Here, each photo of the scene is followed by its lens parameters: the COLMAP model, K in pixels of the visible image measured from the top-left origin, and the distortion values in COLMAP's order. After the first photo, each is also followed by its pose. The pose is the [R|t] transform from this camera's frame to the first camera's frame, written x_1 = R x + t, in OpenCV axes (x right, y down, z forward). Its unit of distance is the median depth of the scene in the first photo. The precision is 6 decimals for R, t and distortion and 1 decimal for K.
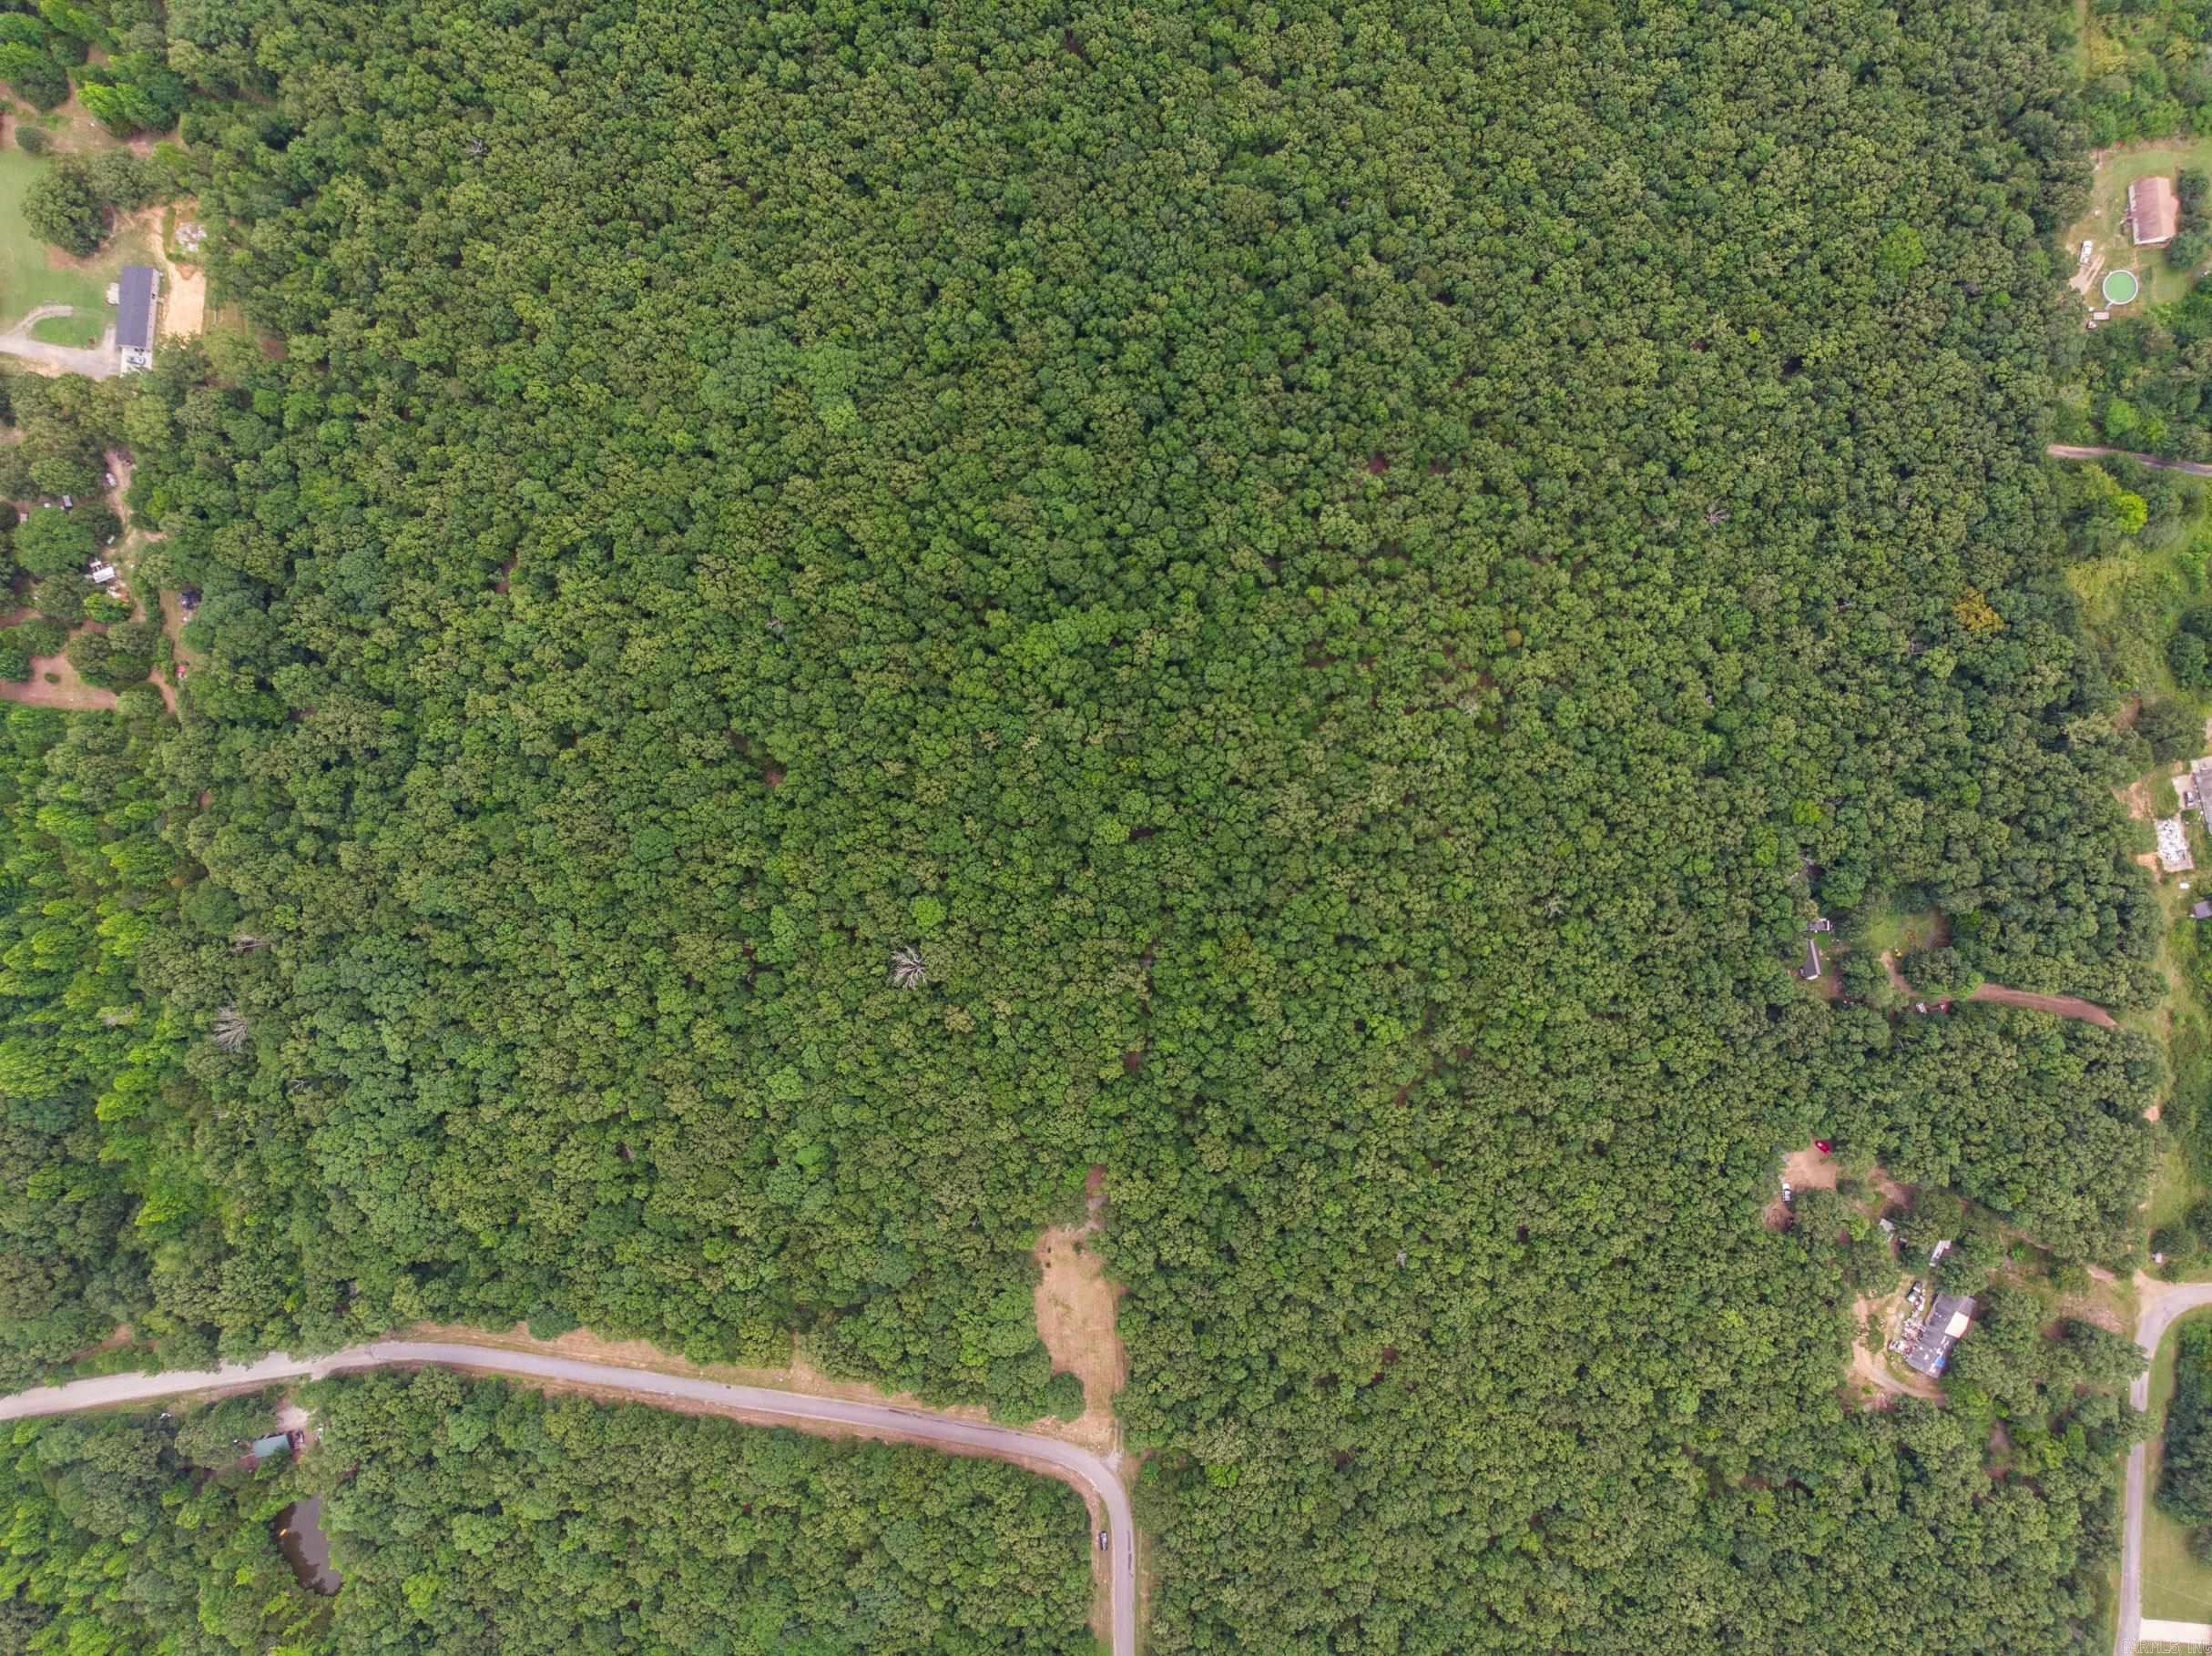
lens RADIAL K [[1561.0, 0, 1106.0], [0, 1561.0, 828.0], [0, 0, 1]] dist [0.065422, -0.223145]
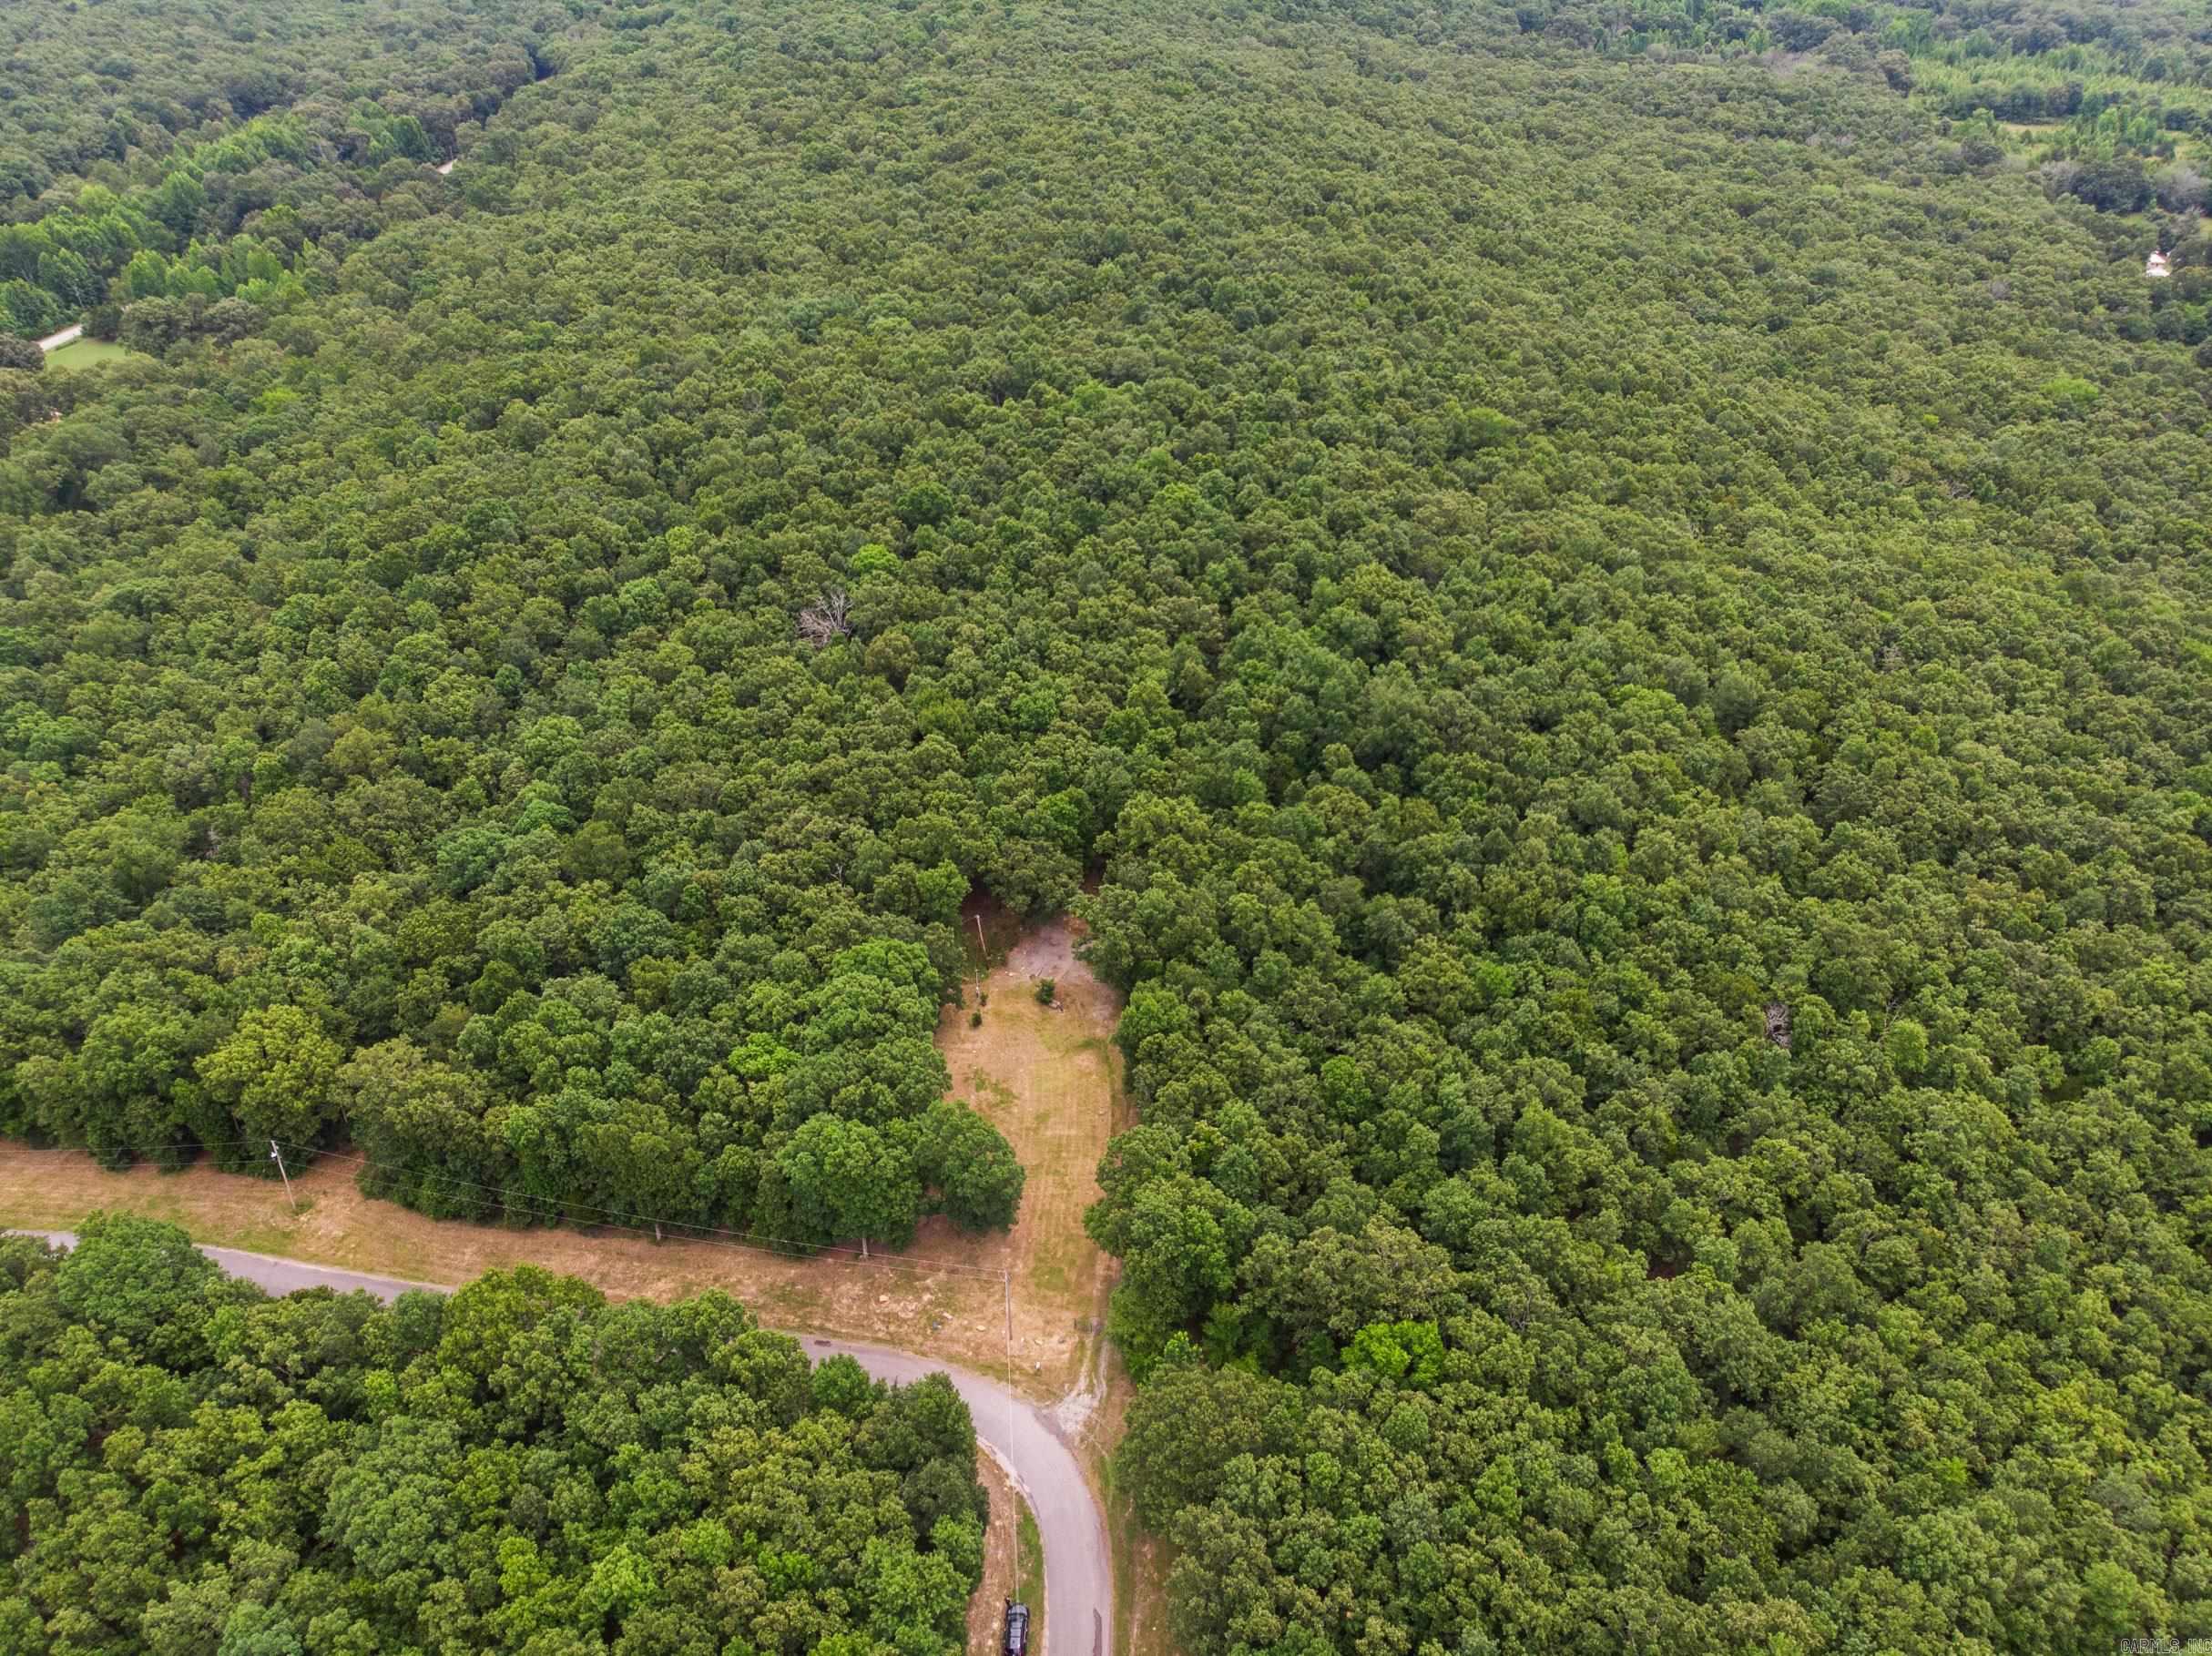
lens RADIAL K [[1539.9, 0, 1099.4], [0, 1539.9, 820.0], [0, 0, 1]] dist [0.003735, -0.005535]
pose [[0.995597, 0.067001, -0.065554, 0.024553], [-0.092641, 0.596746, -0.797065, 0.607146], [-0.014285, 0.799628, 0.600325, 0.703224]]
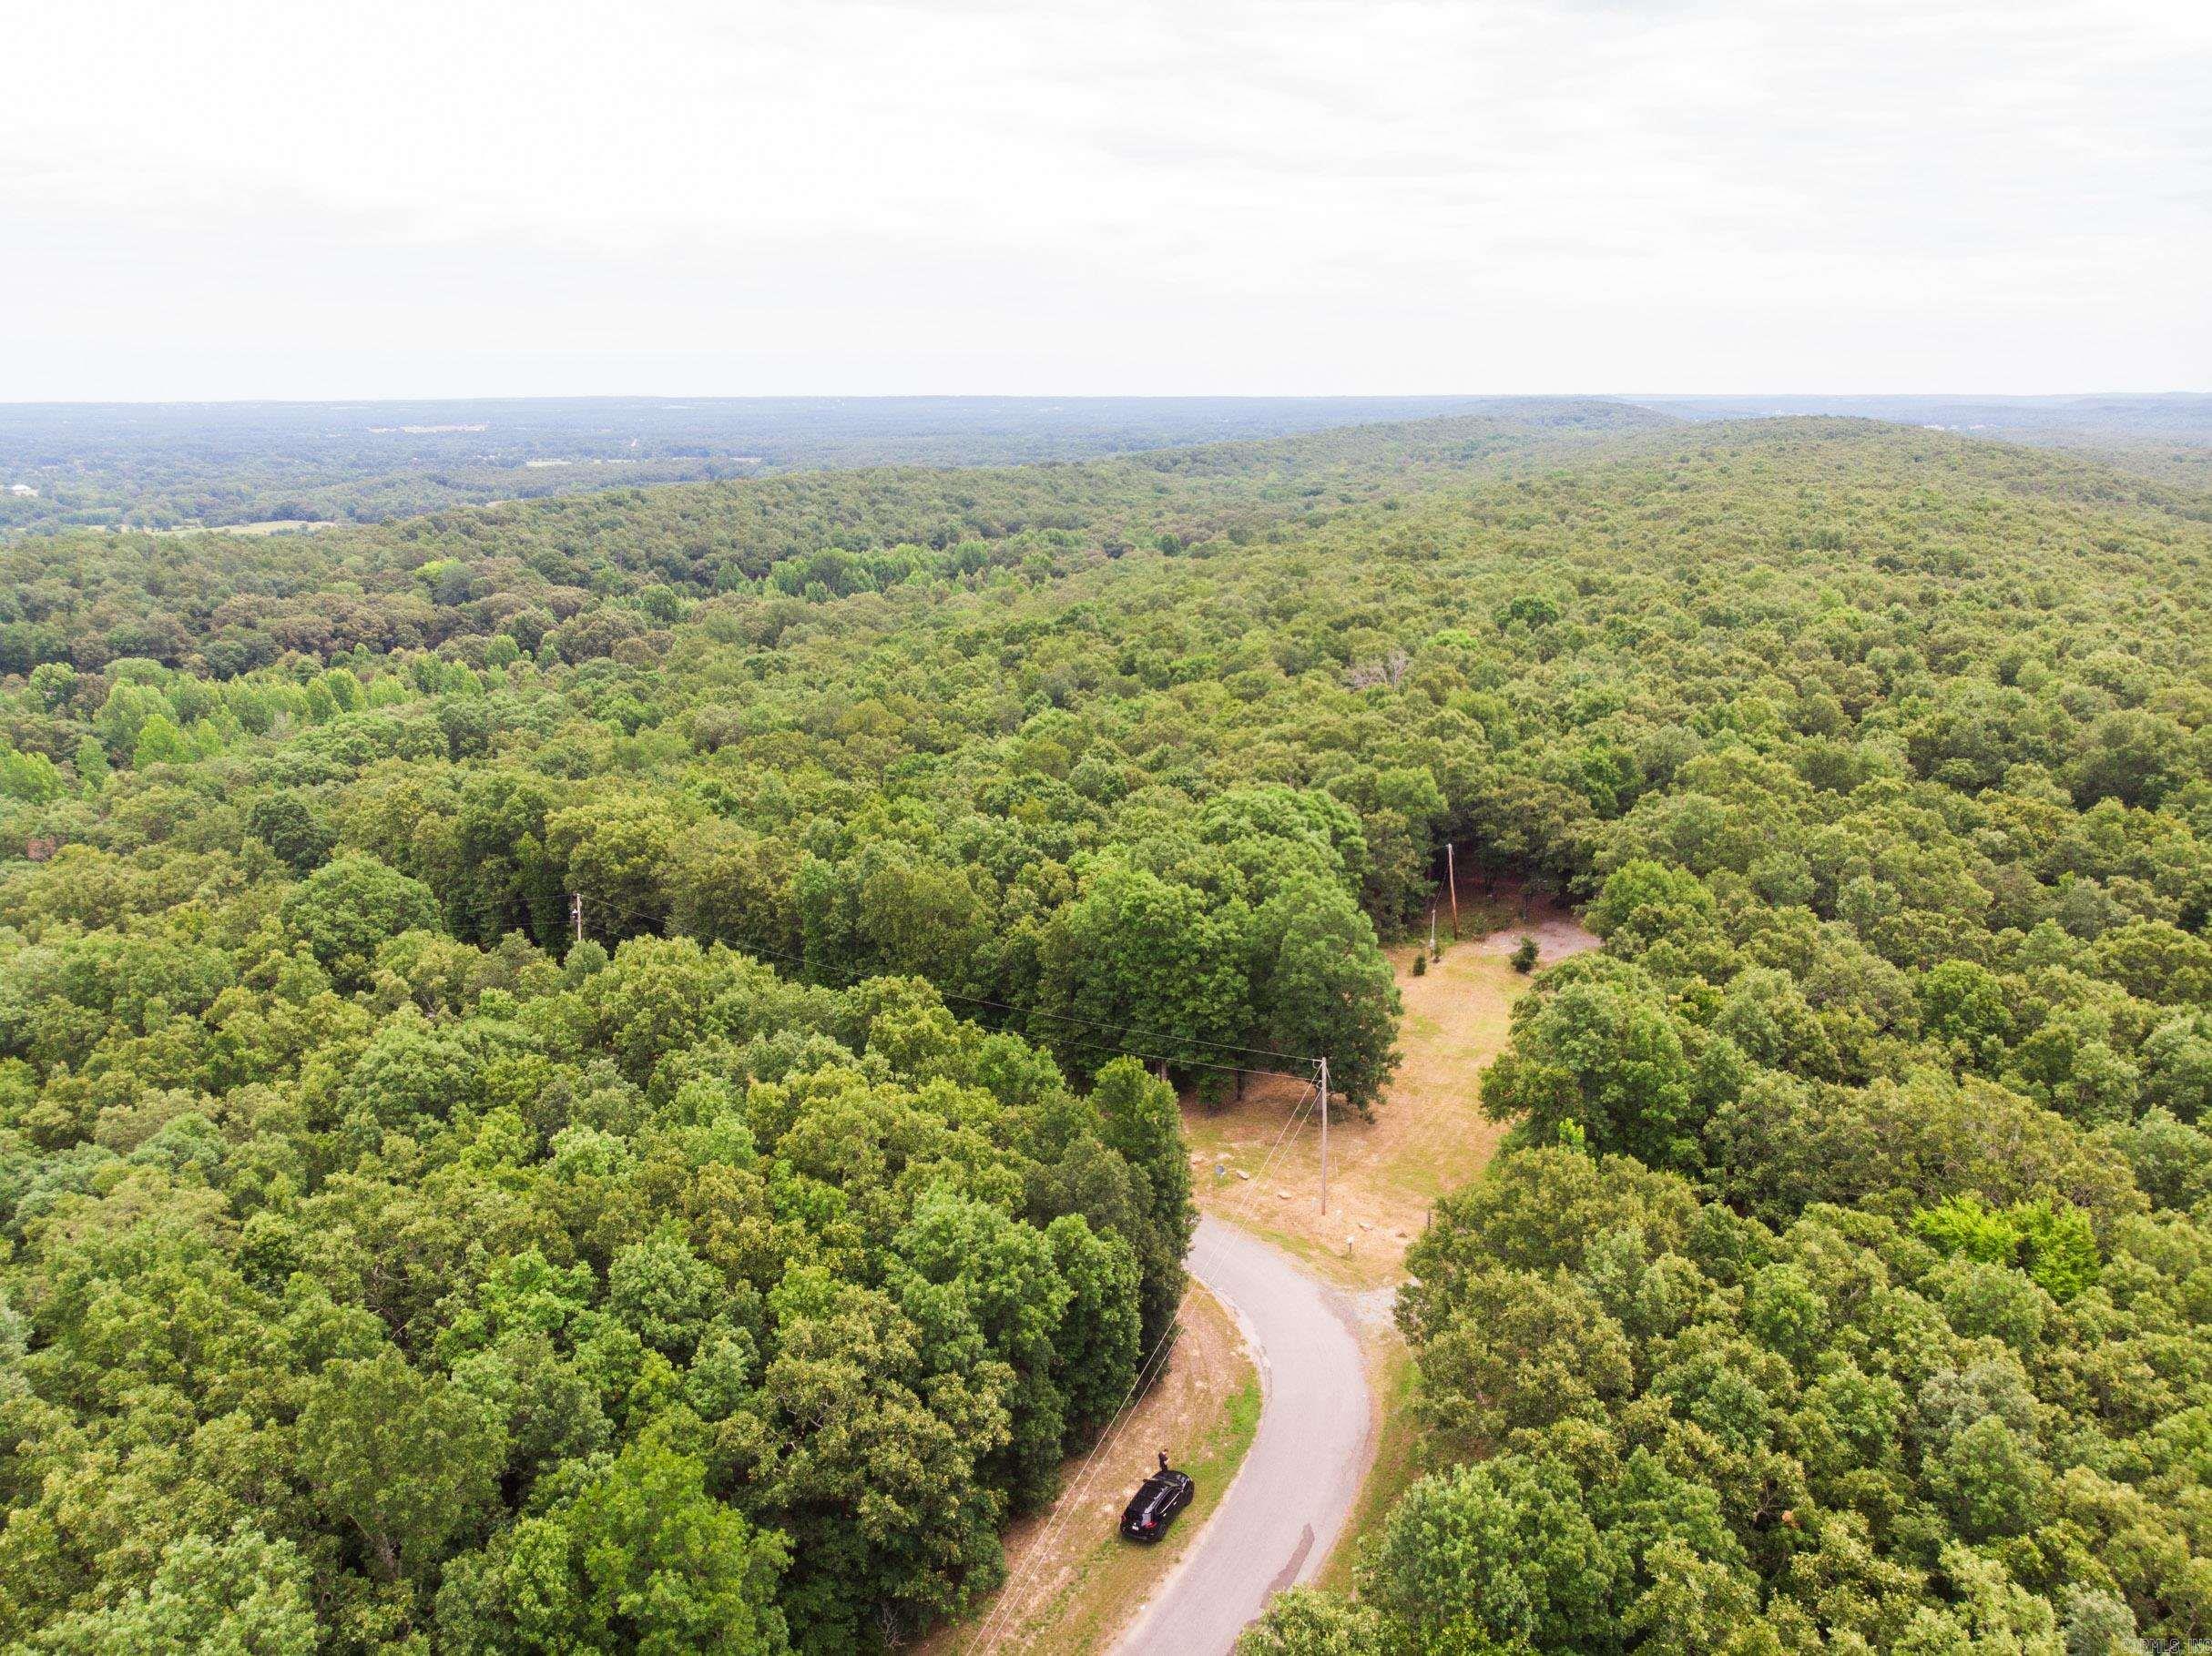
lens RADIAL K [[1588.2, 0, 1151.3], [0, 1588.2, 829.0], [0, 0, 1]] dist [0.000839, -0.001760]
pose [[0.866734, 0.146583, -0.476745, 0.069696], [-0.498762, 0.260435, -0.826686, 0.584378], [0.002983, 0.954299, 0.298837, 0.893760]]
